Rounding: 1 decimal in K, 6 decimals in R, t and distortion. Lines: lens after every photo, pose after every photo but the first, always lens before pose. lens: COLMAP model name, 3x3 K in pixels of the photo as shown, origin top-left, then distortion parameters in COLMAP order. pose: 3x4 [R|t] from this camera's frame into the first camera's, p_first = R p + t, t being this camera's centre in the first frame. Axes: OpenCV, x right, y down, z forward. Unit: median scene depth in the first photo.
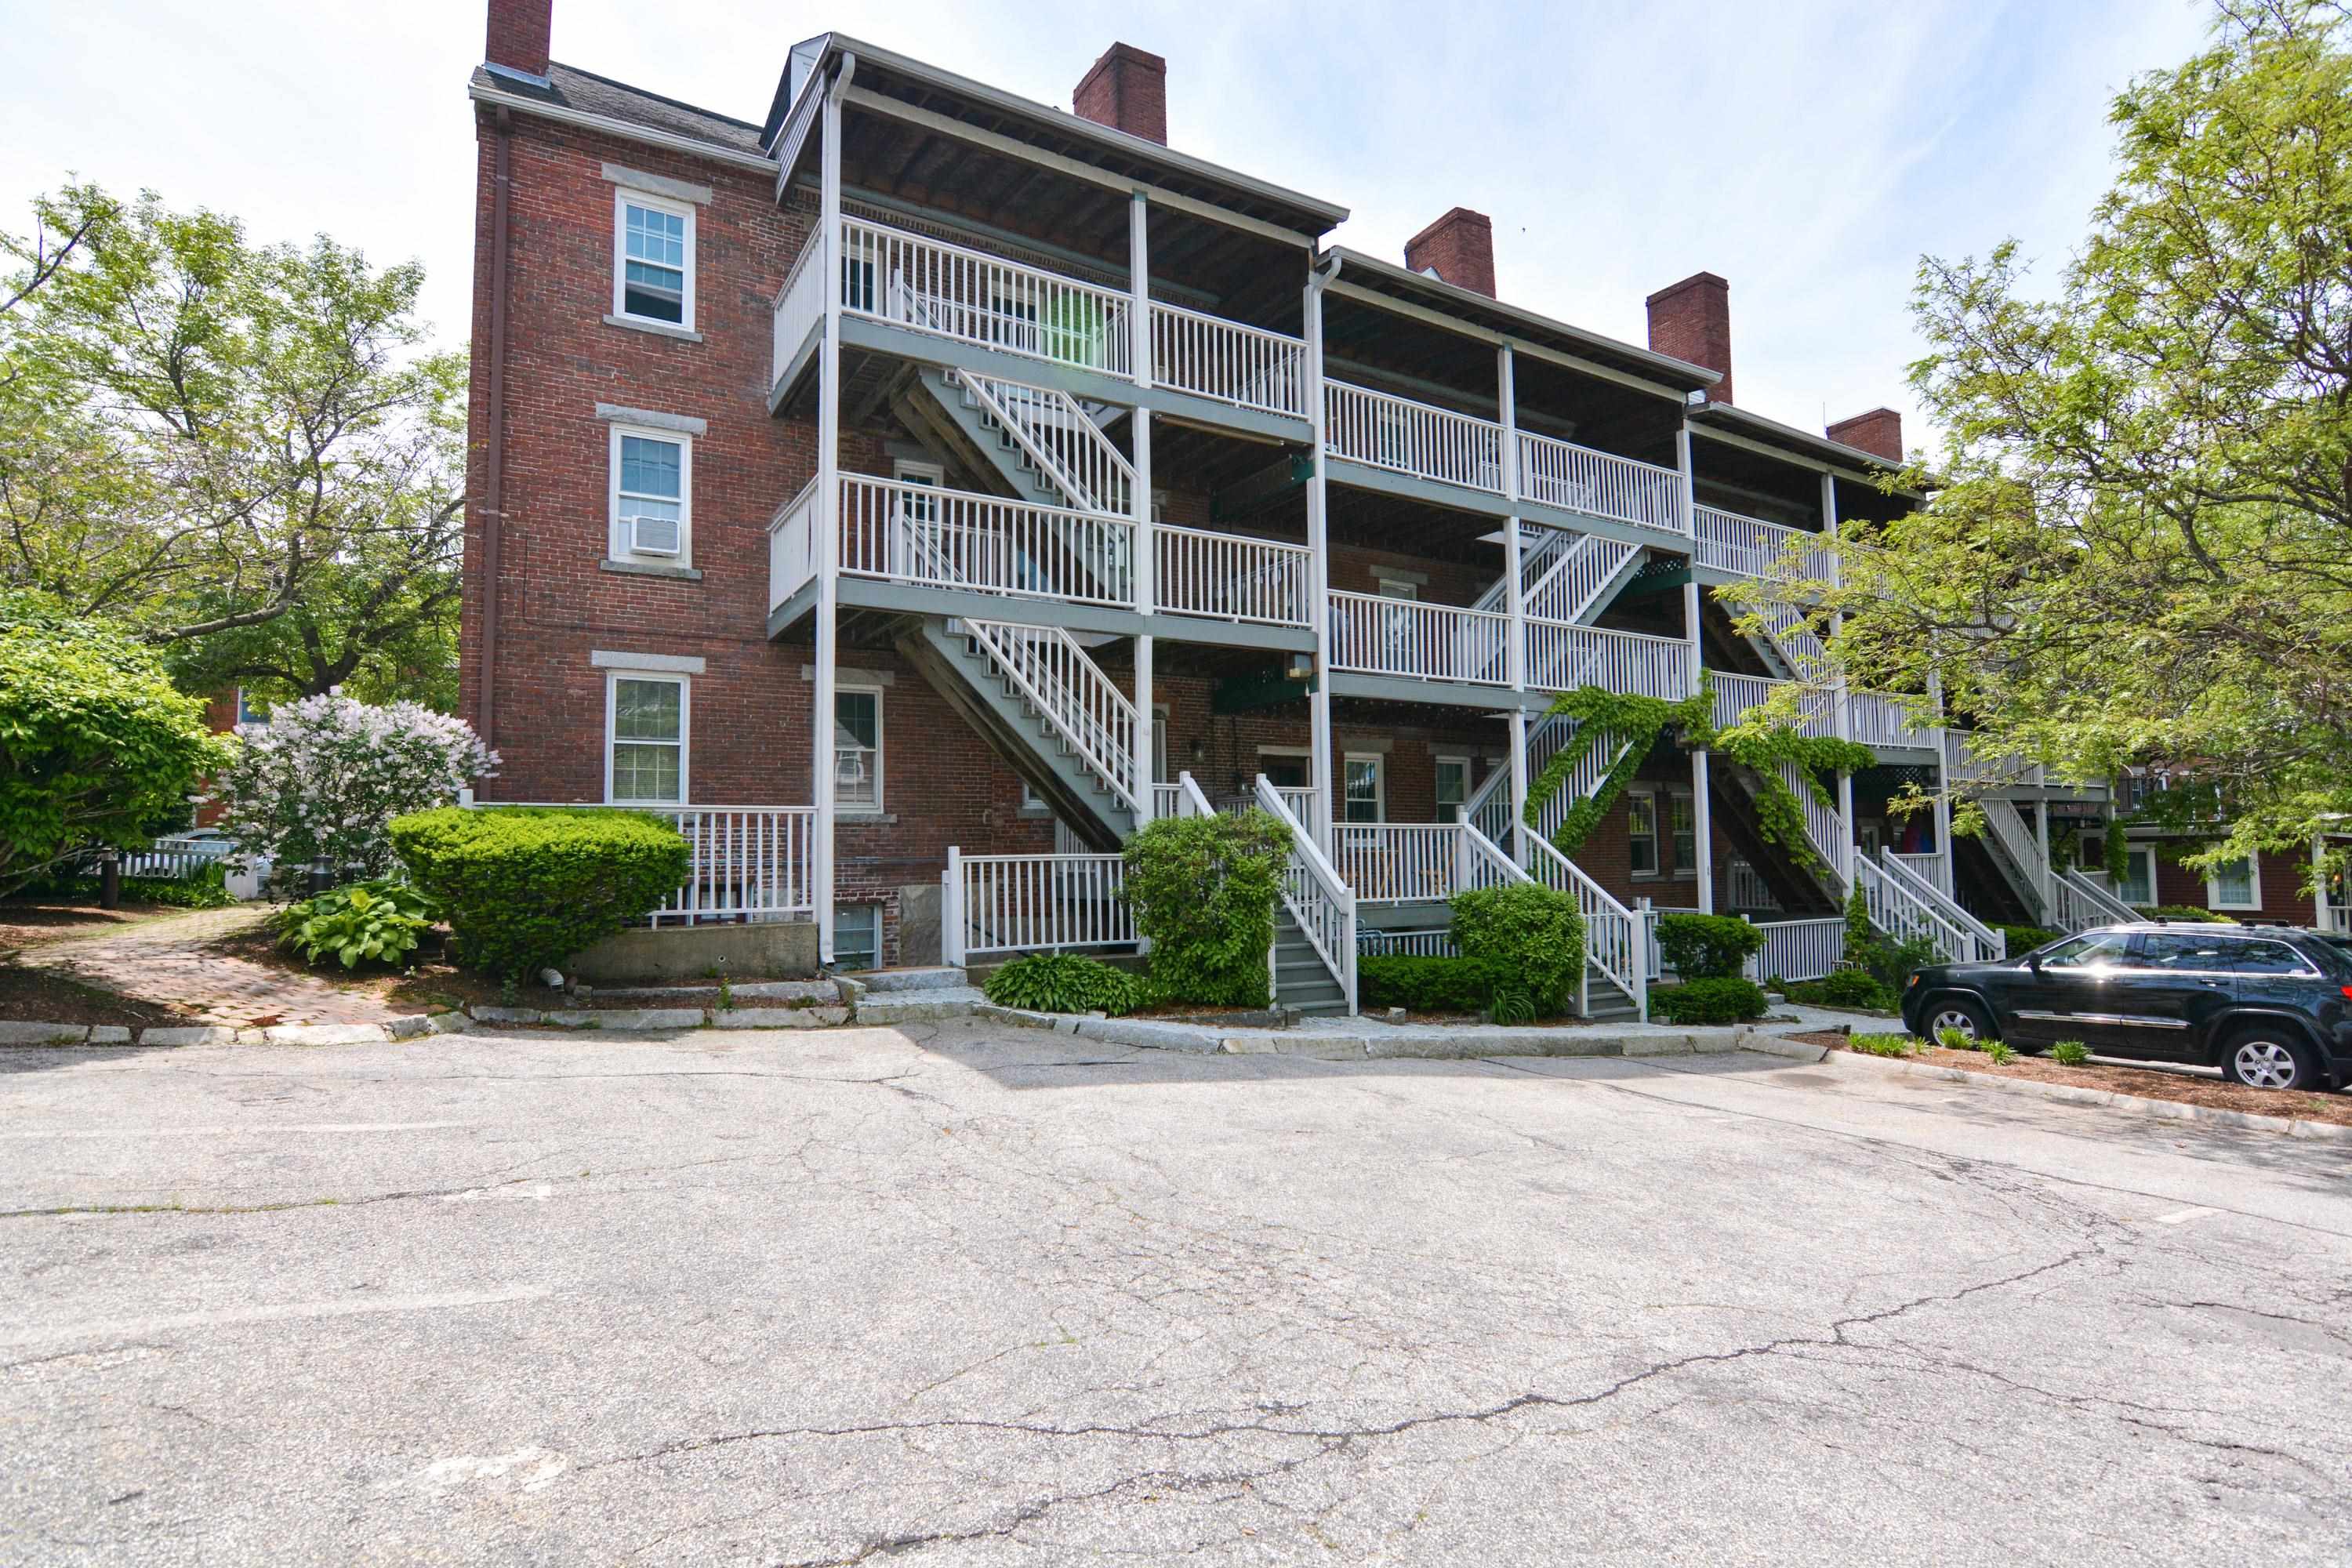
lens RADIAL K [[1162.7, 0, 1179.3], [0, 1162.7, 784.4], [0, 0, 1]] dist [-0.013874, -0.005119]
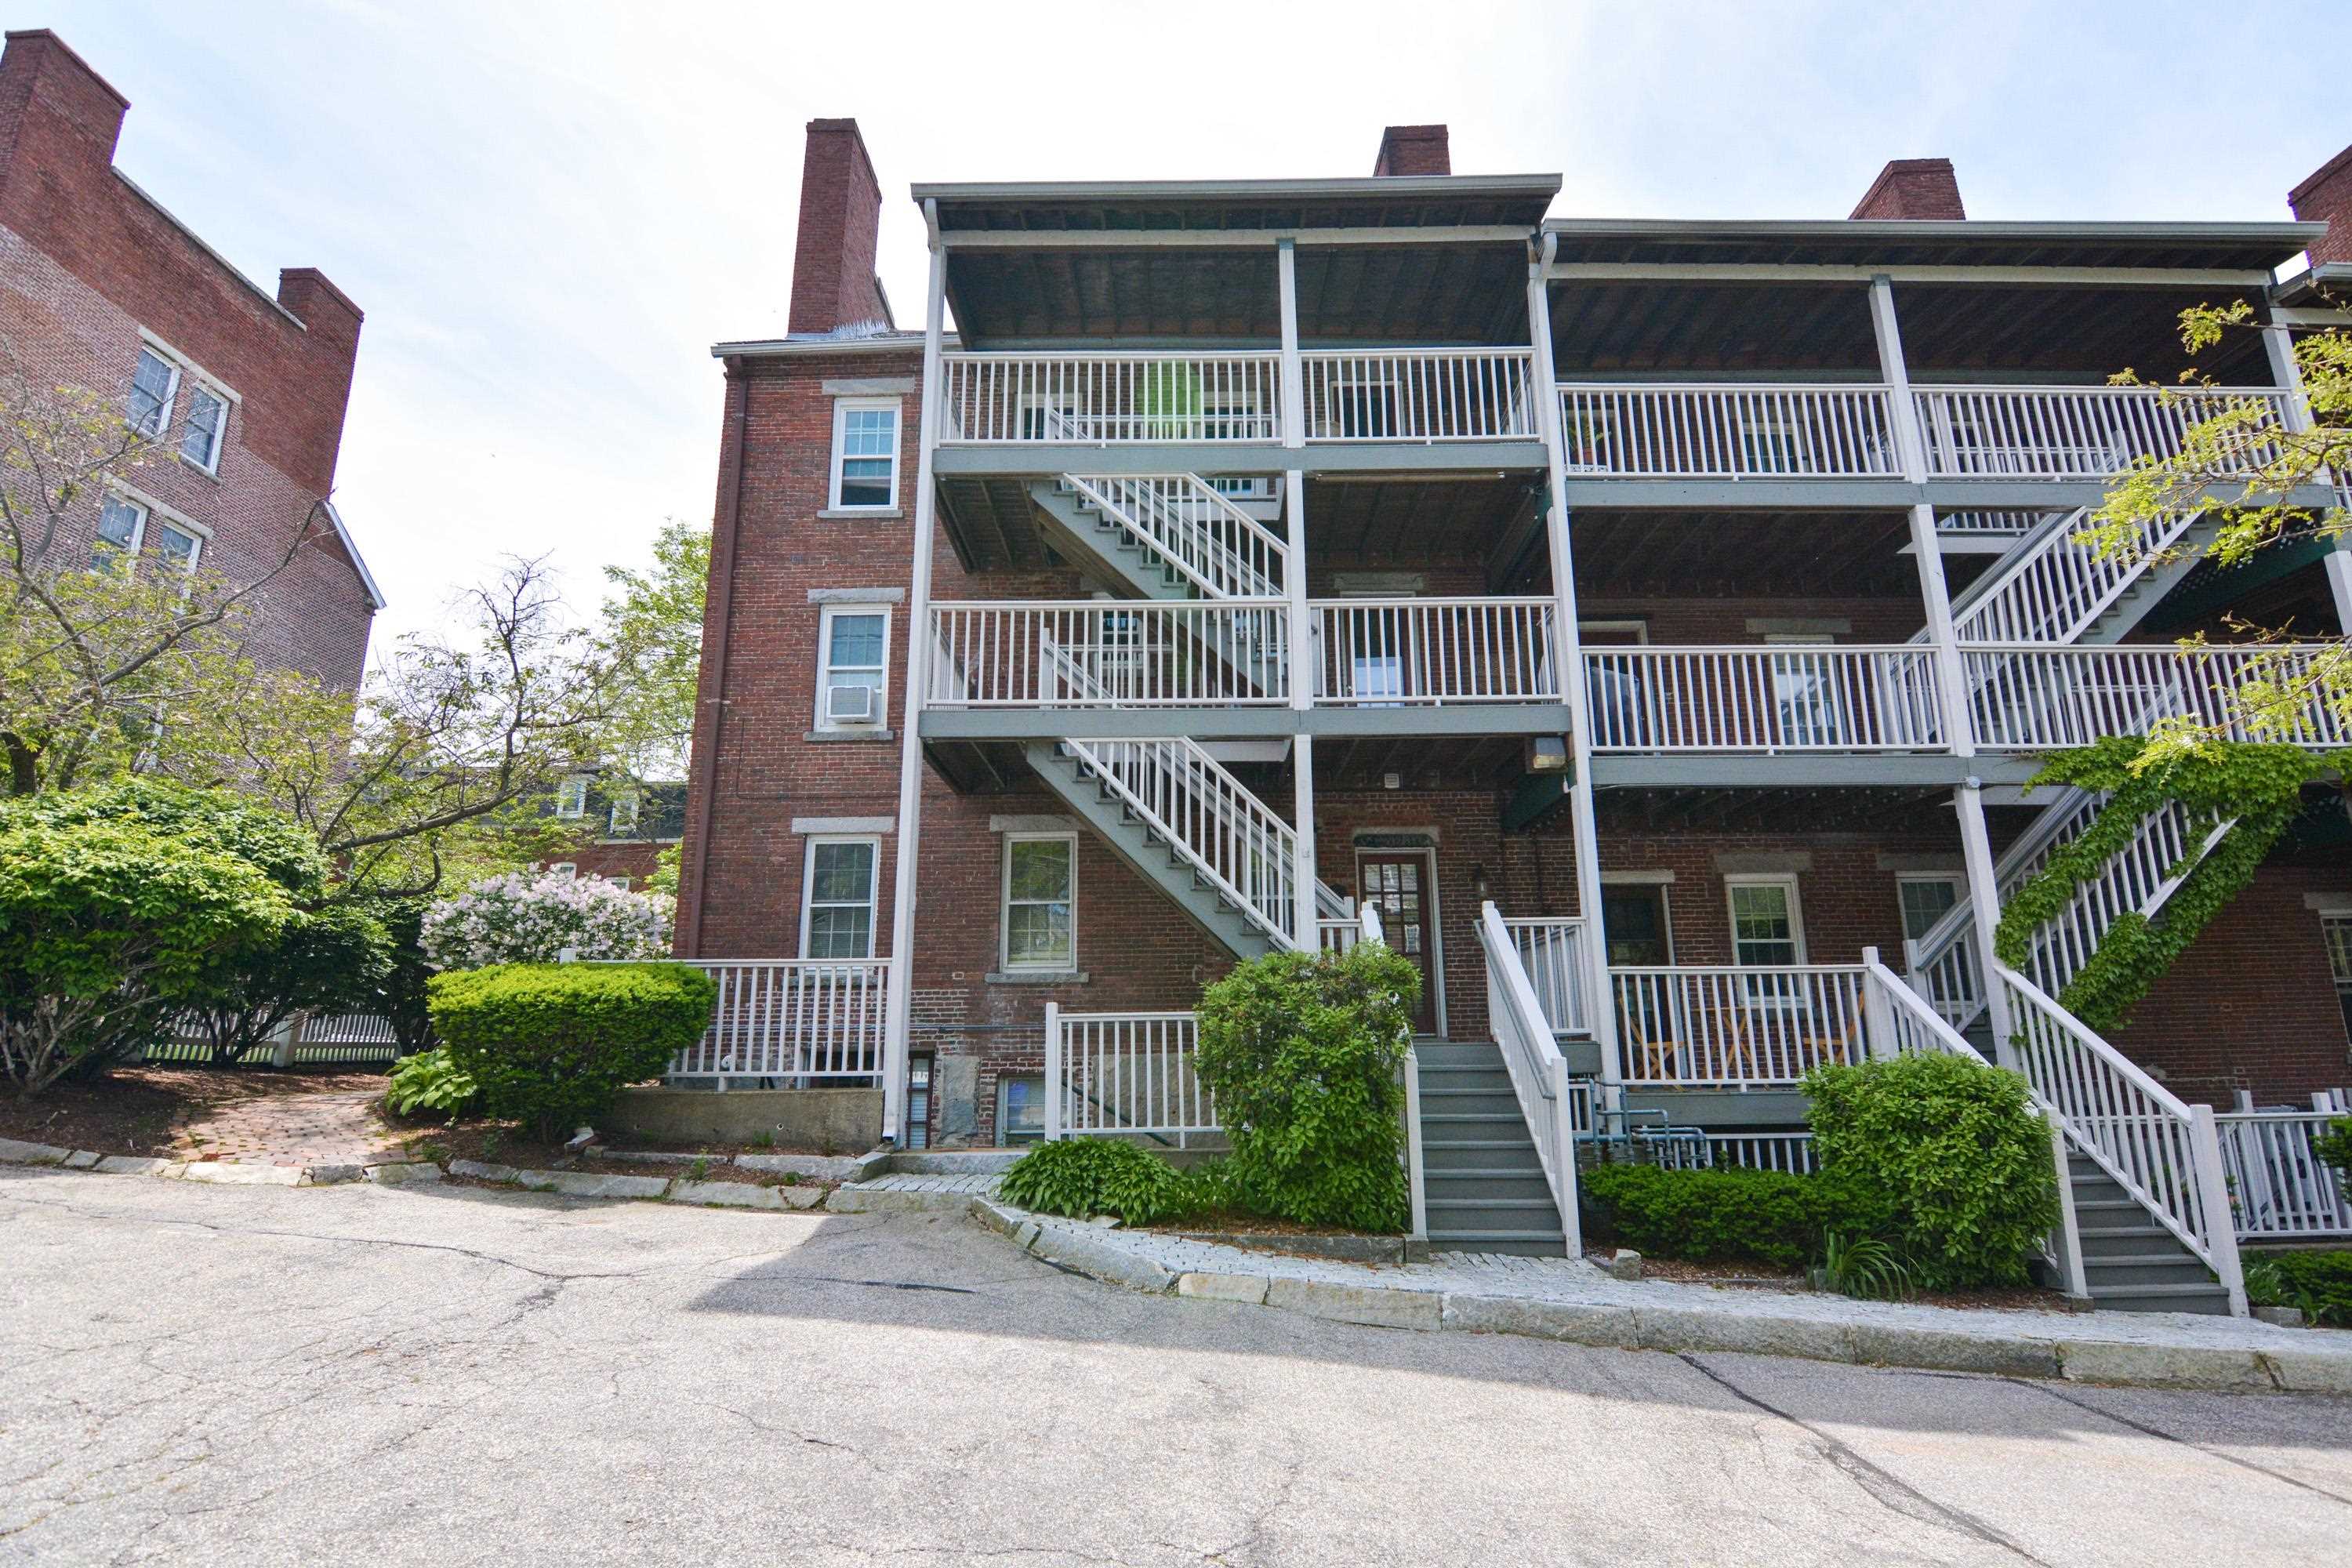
lens RADIAL K [[1162.7, 0, 1173.6], [0, 1162.7, 782.3], [0, 0, 1]] dist [-0.013874, -0.005119]
pose [[0.851999, -0.114646, -0.510837, 0.303602], [0.030234, 0.984875, -0.170607, 0.038381], [0.522670, 0.129912, 0.842579, 0.283456]]
